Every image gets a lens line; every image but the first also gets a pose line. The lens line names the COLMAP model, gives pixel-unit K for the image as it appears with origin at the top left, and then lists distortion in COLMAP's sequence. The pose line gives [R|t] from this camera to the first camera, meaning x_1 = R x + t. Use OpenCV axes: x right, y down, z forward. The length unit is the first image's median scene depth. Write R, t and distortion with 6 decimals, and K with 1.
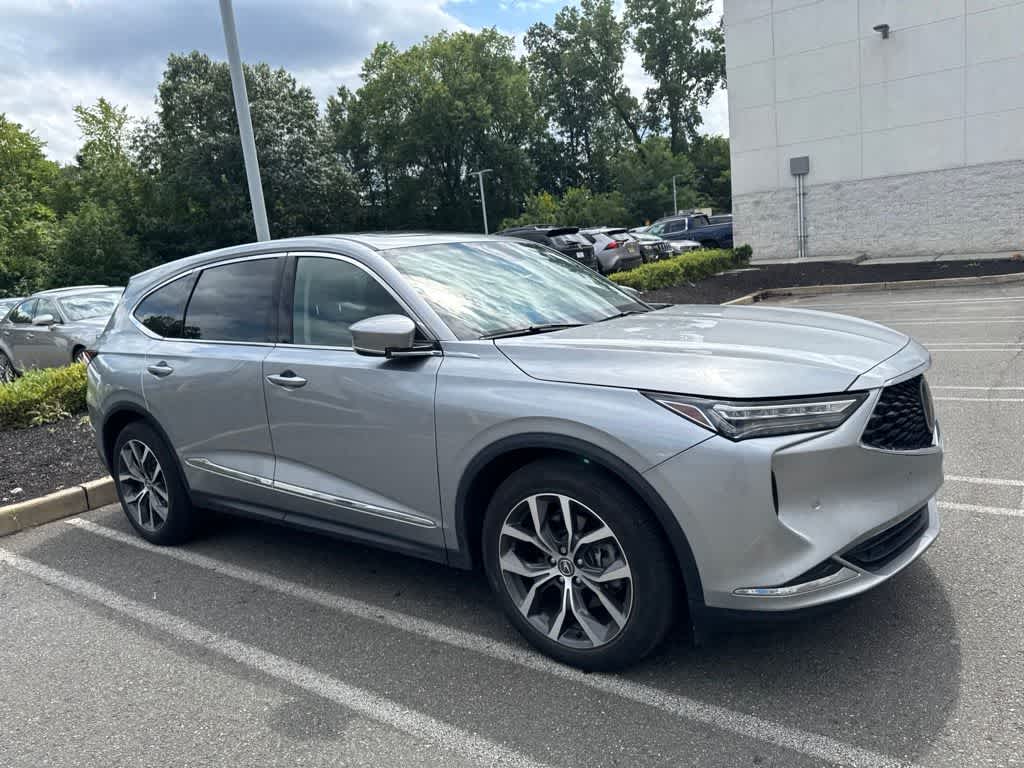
lens RADIAL K [[716.9, 0, 515.5], [0, 716.9, 386.6], [0, 0, 1]] dist [0.056057, -0.070661]
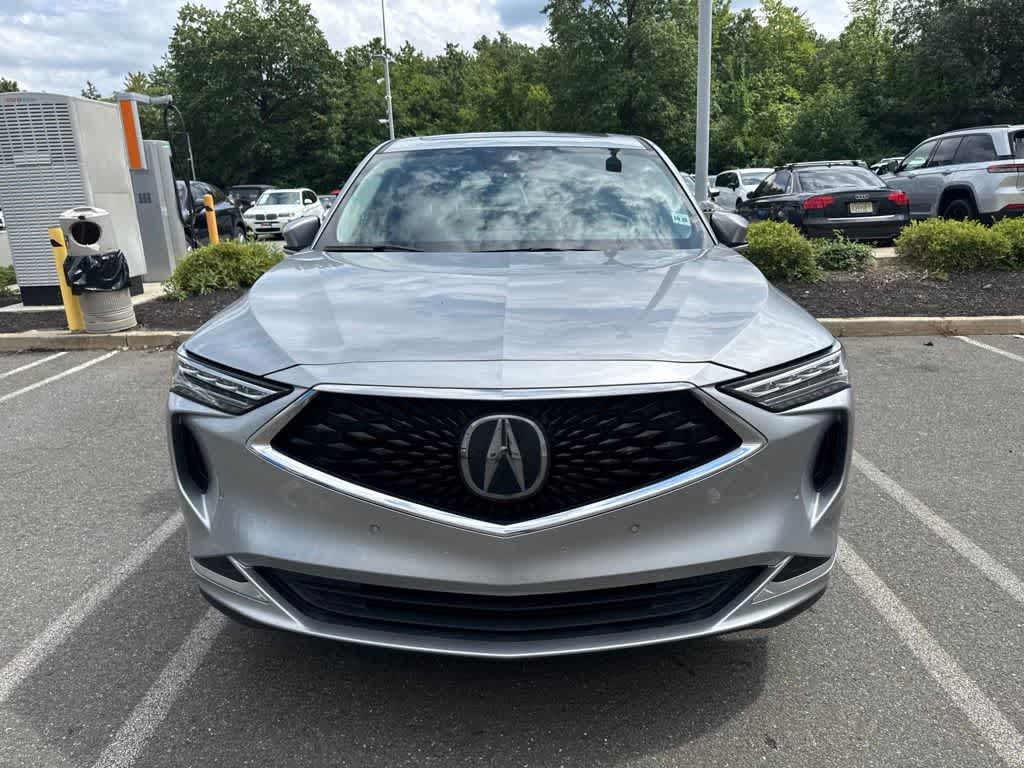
lens RADIAL K [[720.8, 0, 512.0], [0, 720.8, 384.0], [0, 0, 1]] dist [0.000526, -0.001896]
pose [[0.575649, 0.284750, -0.766515, 0.133090], [-0.166603, 0.958587, 0.230984, -0.023003], [0.800545, -0.005262, 0.599250, 0.083665]]
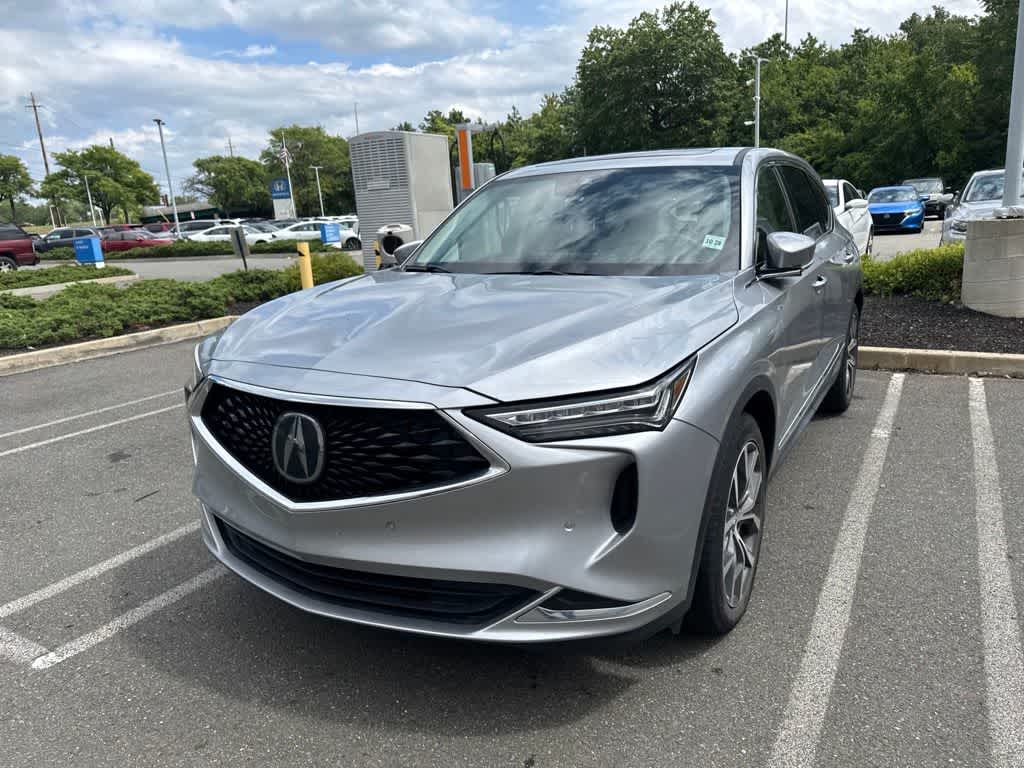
lens RADIAL K [[720.0, 0, 525.5], [0, 720.0, 381.6], [0, 0, 1]] dist [0.031208, -0.030776]
pose [[0.120137, 0.312127, -0.942414, 0.168459], [-0.128441, 0.946198, 0.297006, -0.038892], [0.984414, 0.085363, 0.153763, 0.145108]]
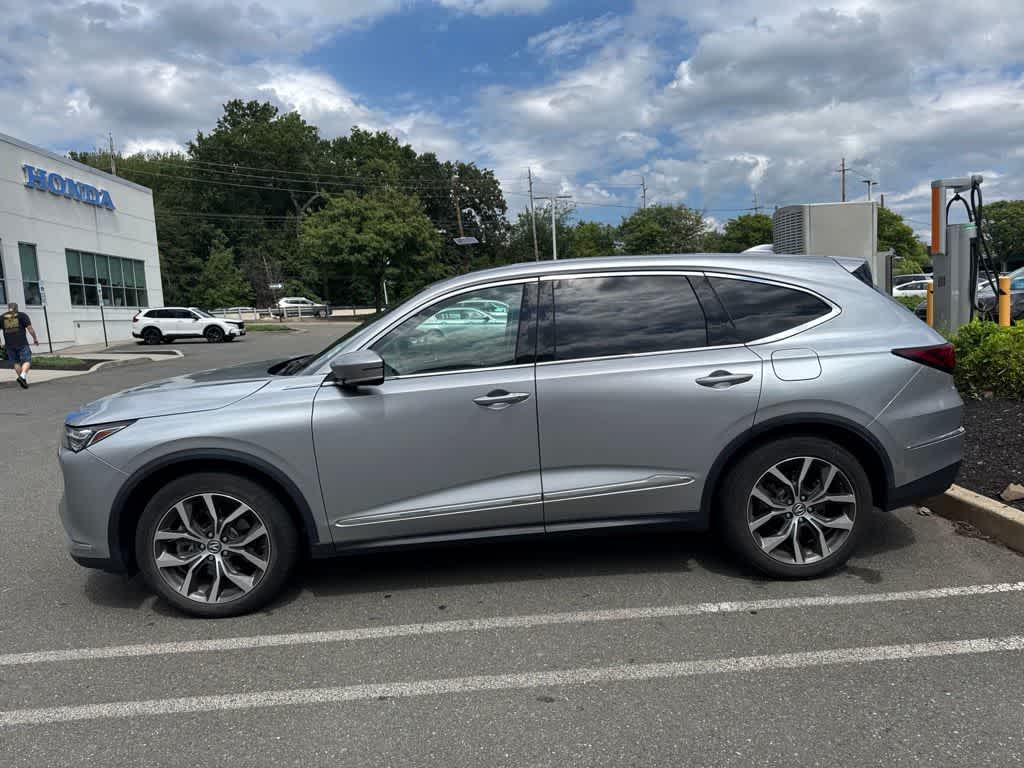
lens RADIAL K [[719.9, 0, 512.7], [0, 719.9, 401.7], [0, 0, 1]] dist [0.063162, -0.101866]
pose [[-0.764082, 0.218207, -0.607095, 0.108706], [0.016055, 0.947199, 0.320243, -0.073879], [0.644919, 0.234945, -0.727242, 0.369038]]
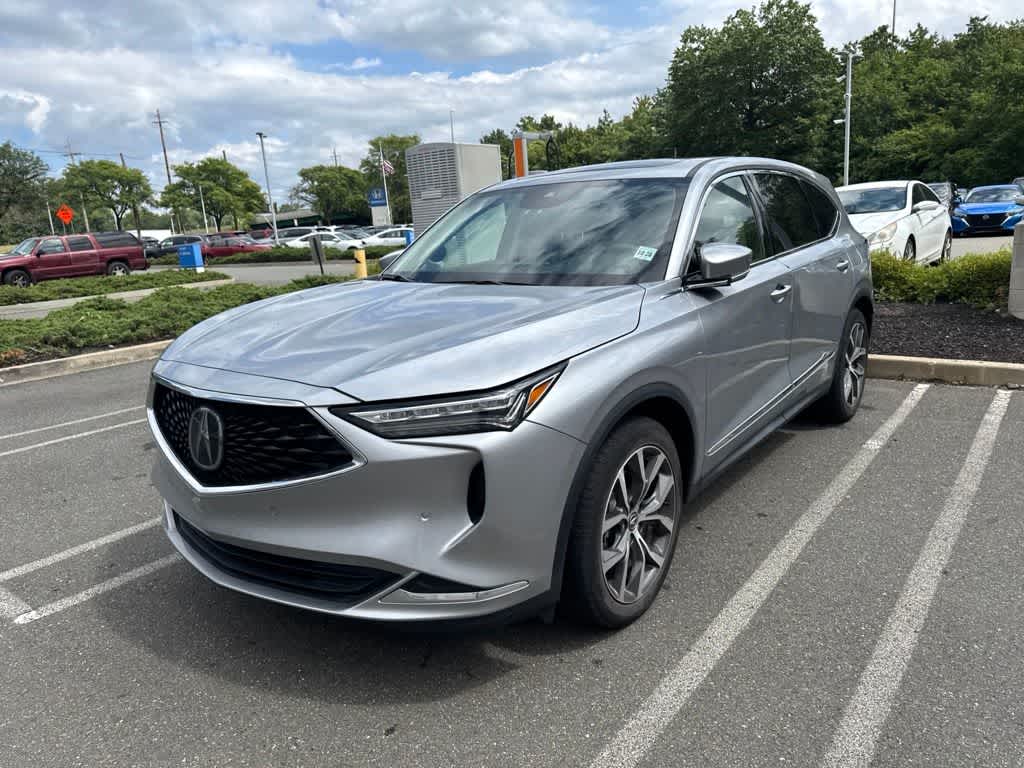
lens RADIAL K [[720.0, 0, 525.5], [0, 720.0, 381.6], [0, 0, 1]] dist [0.031208, -0.030776]
pose [[-0.002977, 0.308573, -0.951196, 0.178229], [-0.108609, 0.945474, 0.307056, -0.045117], [0.994080, 0.104223, 0.030699, 0.175332]]
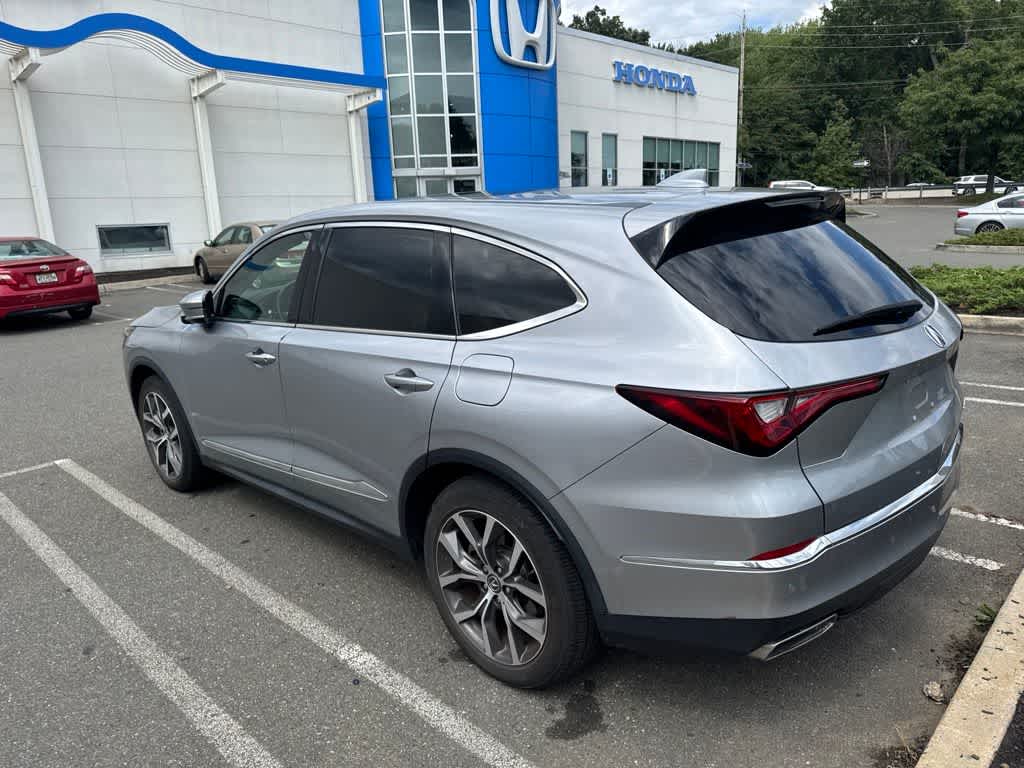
lens RADIAL K [[719.5, 0, 514.5], [0, 719.5, 389.5], [0, 0, 1]] dist [0.012388, -0.006631]
pose [[-0.982758, 0.103501, 0.153213, -0.078193], [0.156093, 0.908577, 0.387456, -0.067445], [-0.099103, 0.404691, -0.909068, 0.389095]]
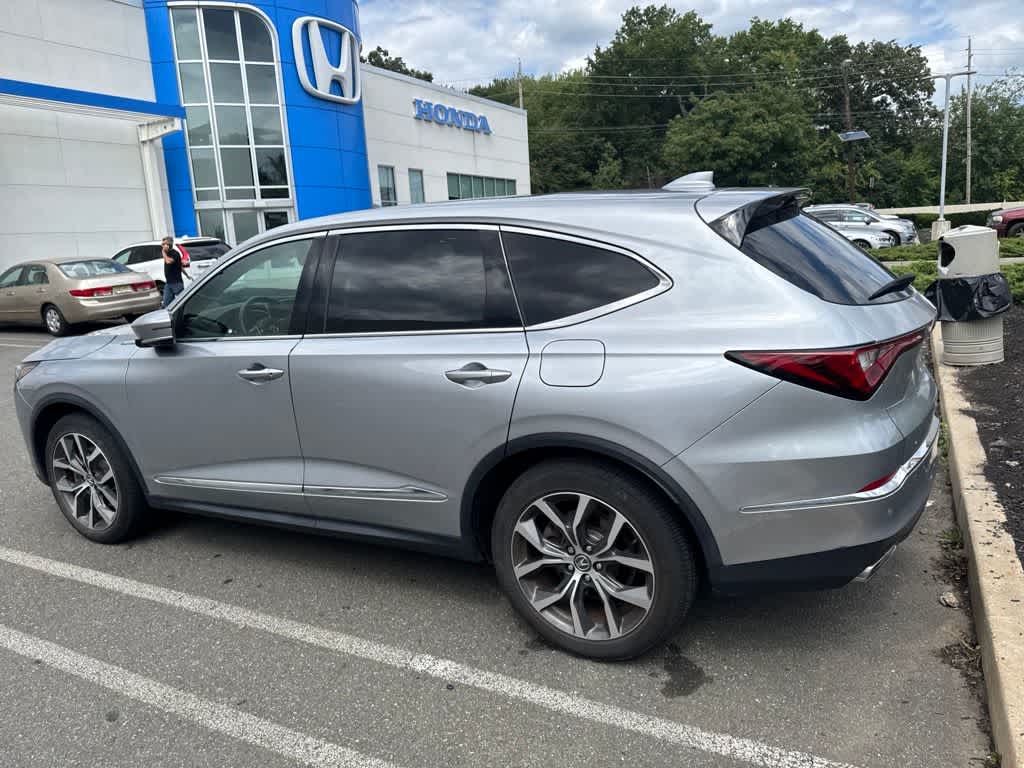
lens RADIAL K [[717.4, 0, 512.0], [0, 717.4, 384.0], [0, 0, 1]] dist [0.041077, -0.045215]
pose [[-0.975821, 0.184333, -0.117451, -0.030135], [0.128138, 0.917792, 0.375817, -0.068424], [0.177071, 0.351681, -0.919221, 0.394475]]
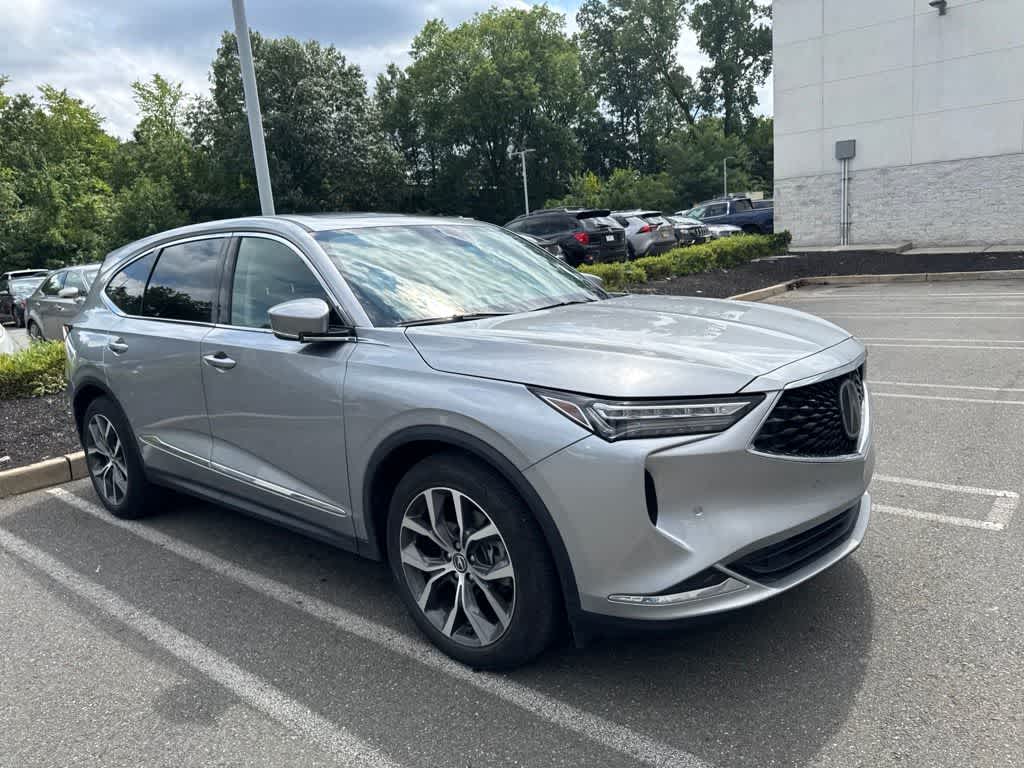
lens RADIAL K [[716.9, 0, 515.5], [0, 716.9, 386.6], [0, 0, 1]] dist [0.056057, -0.070661]
pose [[0.997625, 0.031270, -0.061373, 0.024872], [-0.029708, 0.999215, 0.026211, -0.002043], [0.062144, -0.024326, 0.997771, 0.004565]]
